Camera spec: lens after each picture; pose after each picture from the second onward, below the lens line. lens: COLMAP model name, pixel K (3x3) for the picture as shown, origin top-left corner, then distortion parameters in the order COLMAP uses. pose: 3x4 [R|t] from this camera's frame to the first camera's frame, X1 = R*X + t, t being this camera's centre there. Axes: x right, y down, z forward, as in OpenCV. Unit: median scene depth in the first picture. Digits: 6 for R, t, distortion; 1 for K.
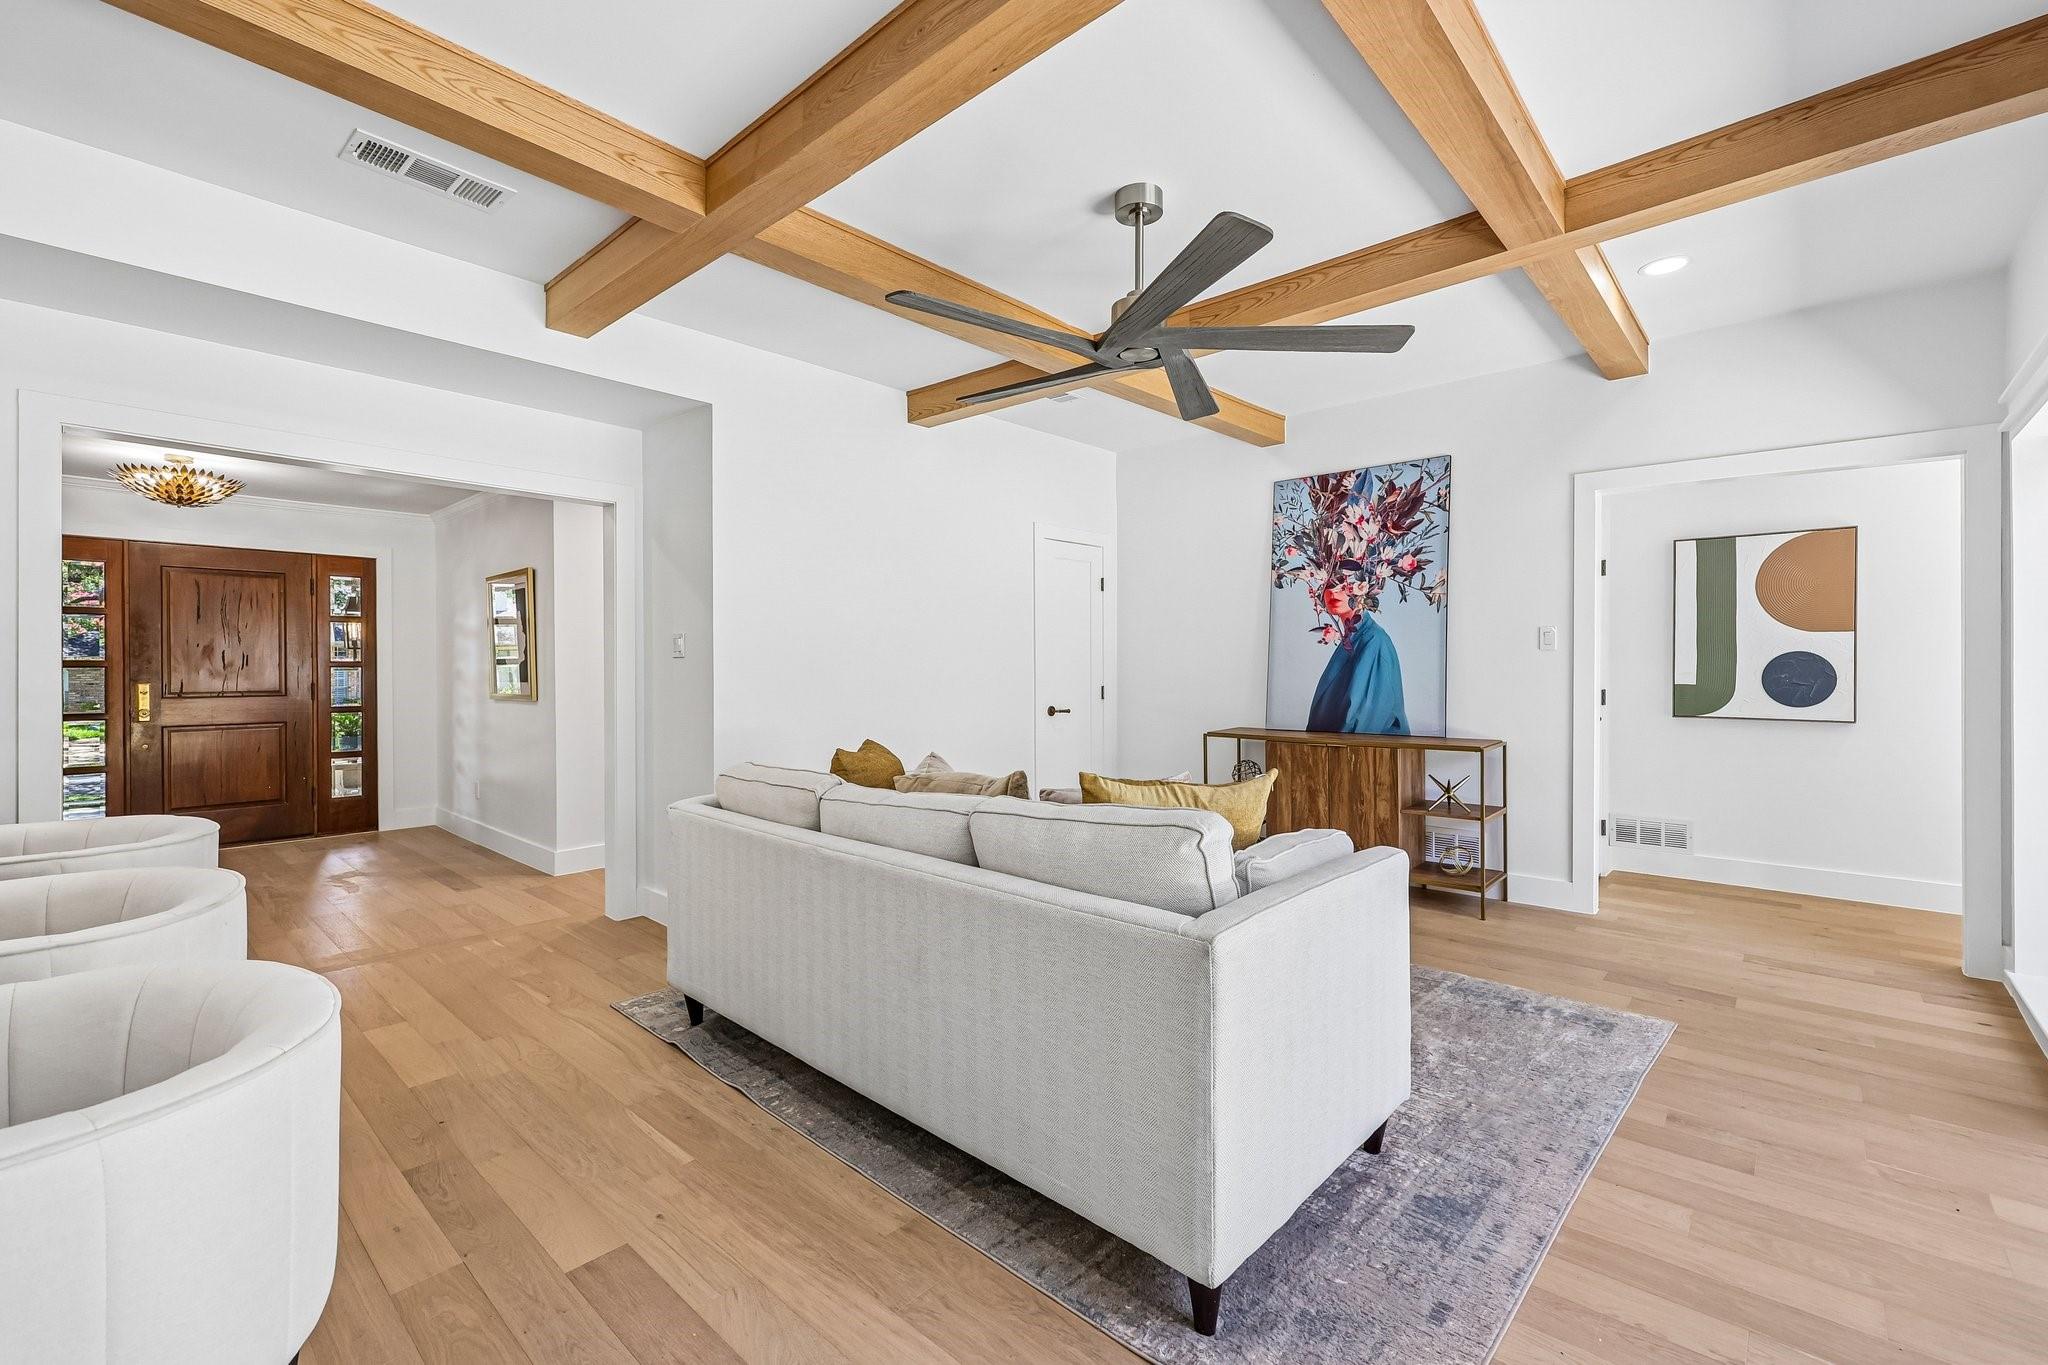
lens RADIAL K [[867.5, 0, 1027.9], [0, 867.5, 674.9], [0, 0, 1]] dist [0.002815, 0.000252]
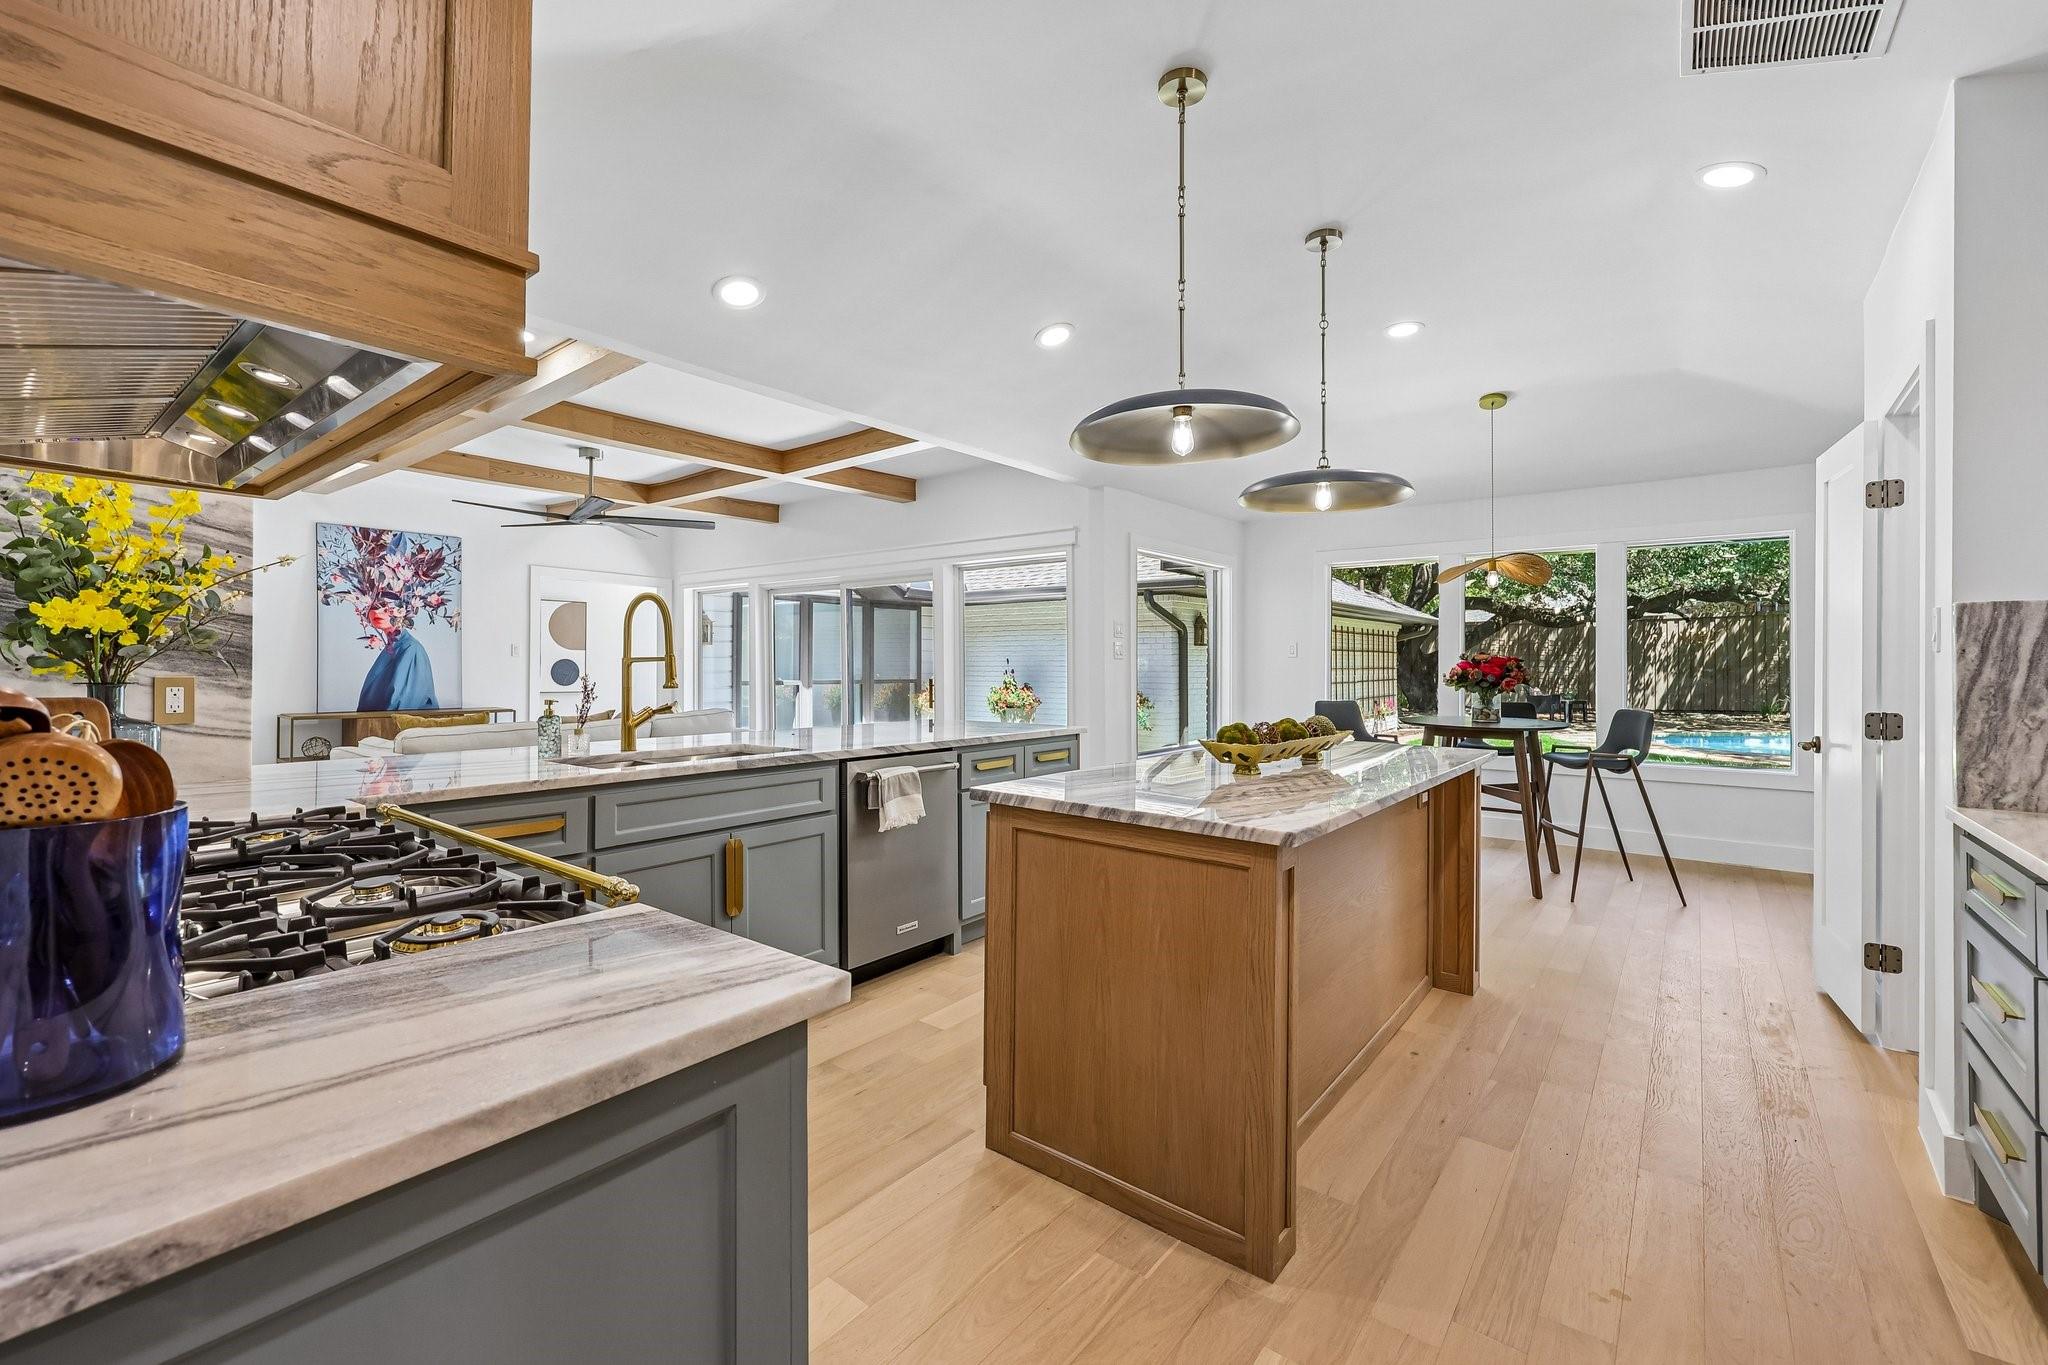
lens RADIAL K [[867.5, 0, 1024.8], [0, 867.5, 668.4], [0, 0, 1]] dist [0.002815, 0.000252]
pose [[-0.058098, -0.001772, 0.998309, -1.154299], [0.001901, 0.999996, 0.001886, -0.004569], [-0.998309, 0.002007, -0.058094, 0.020162]]
